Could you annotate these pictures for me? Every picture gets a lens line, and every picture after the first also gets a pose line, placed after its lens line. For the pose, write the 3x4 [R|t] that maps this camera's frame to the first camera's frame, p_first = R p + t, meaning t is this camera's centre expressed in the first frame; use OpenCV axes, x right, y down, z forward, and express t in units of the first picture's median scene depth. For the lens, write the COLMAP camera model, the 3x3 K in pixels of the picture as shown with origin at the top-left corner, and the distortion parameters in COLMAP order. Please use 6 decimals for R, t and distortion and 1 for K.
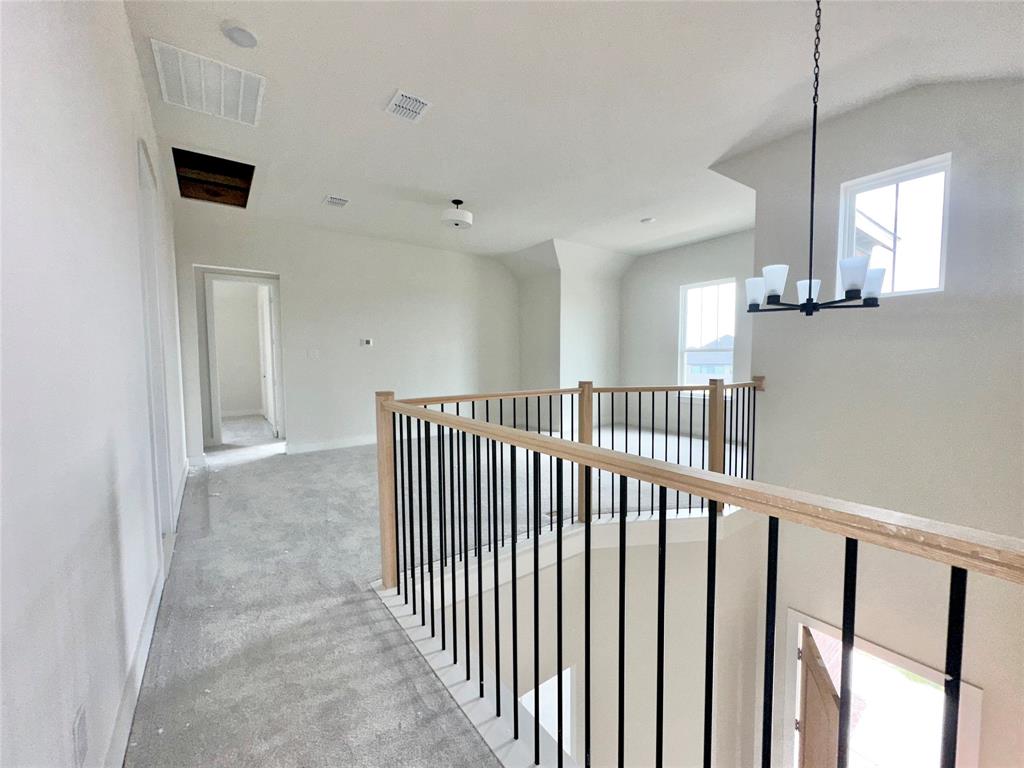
lens RADIAL K [[410.9, 0, 513.2], [0, 410.9, 382.9], [0, 0, 1]] dist [-0.003294, 0.000917]
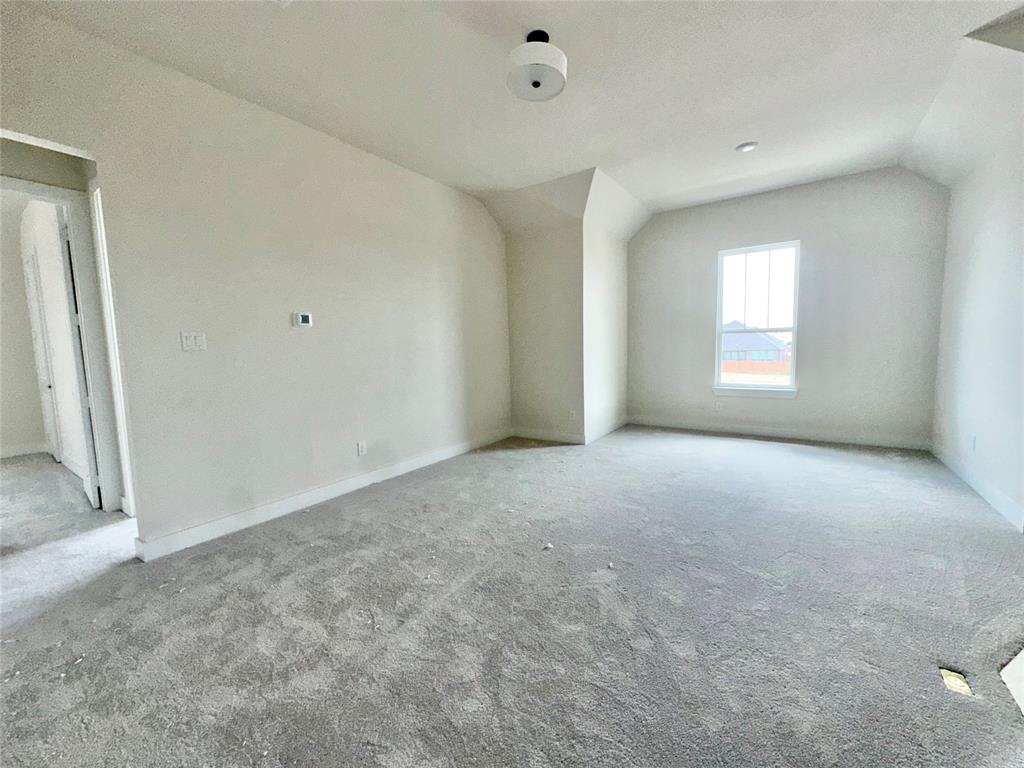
lens RADIAL K [[410.9, 0, 513.2], [0, 410.9, 382.9], [0, 0, 1]] dist [-0.003294, 0.000917]
pose [[0.947853, -0.047024, 0.315220, -0.257633], [0.038041, 0.998677, 0.034594, -0.022602], [-0.316429, -0.020799, 0.948388, 0.382196]]
